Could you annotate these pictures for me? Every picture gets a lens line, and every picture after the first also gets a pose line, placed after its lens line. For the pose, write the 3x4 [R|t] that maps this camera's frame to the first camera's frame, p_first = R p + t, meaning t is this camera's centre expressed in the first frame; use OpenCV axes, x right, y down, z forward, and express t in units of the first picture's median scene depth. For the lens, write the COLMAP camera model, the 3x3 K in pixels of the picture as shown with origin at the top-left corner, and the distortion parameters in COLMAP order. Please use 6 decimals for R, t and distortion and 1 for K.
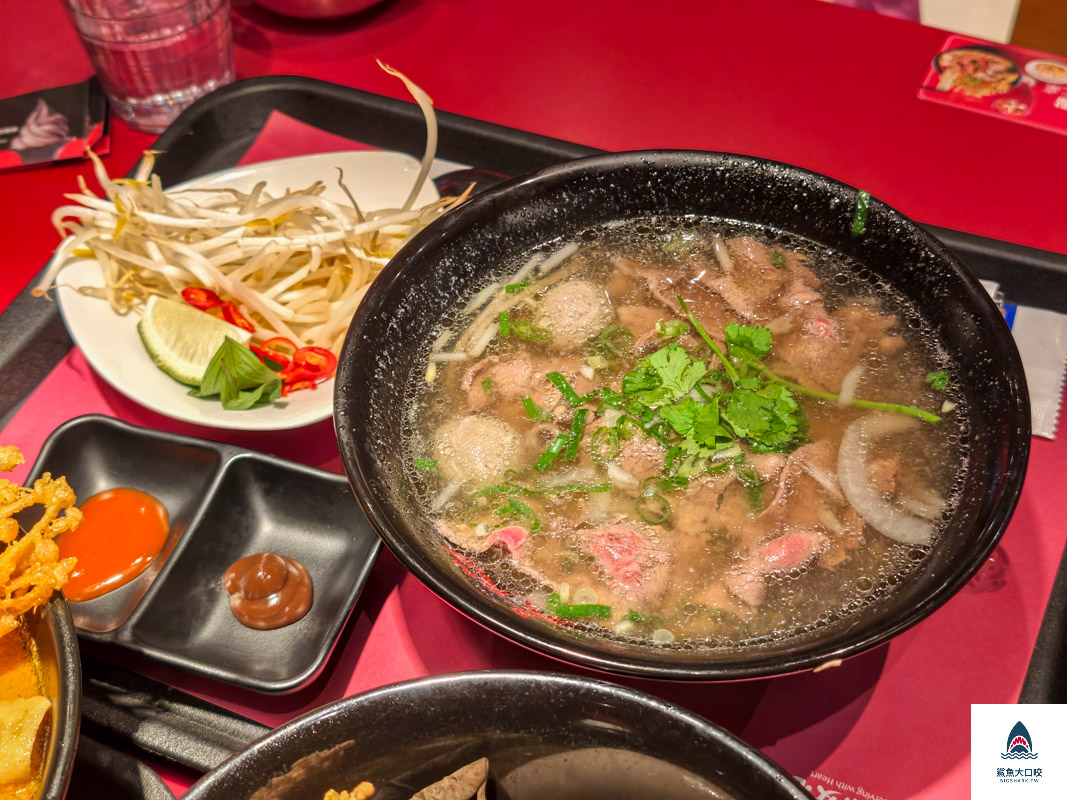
lens RADIAL K [[1583.9, 0, 566.5], [0, 1583.9, 396.0], [0, 0, 1]] dist [0.308213, -1.297172]
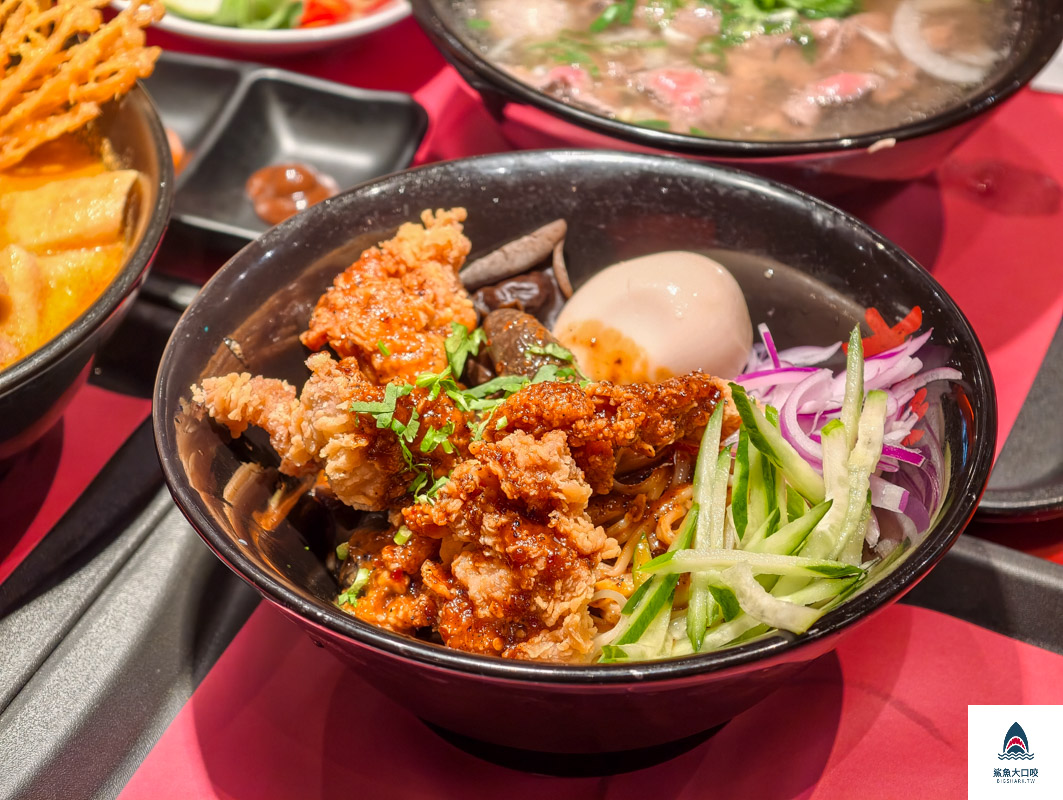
lens RADIAL K [[2597.0, 0, 531.5], [0, 2597.0, 400.0], [0, 0, 1]] dist [0.584313, -3.526686]
pose [[0.998754, 0.026576, 0.042228, -0.107252], [-0.020555, 0.990341, -0.137119, 0.450690], [-0.045464, 0.136081, 0.989654, -0.537054]]
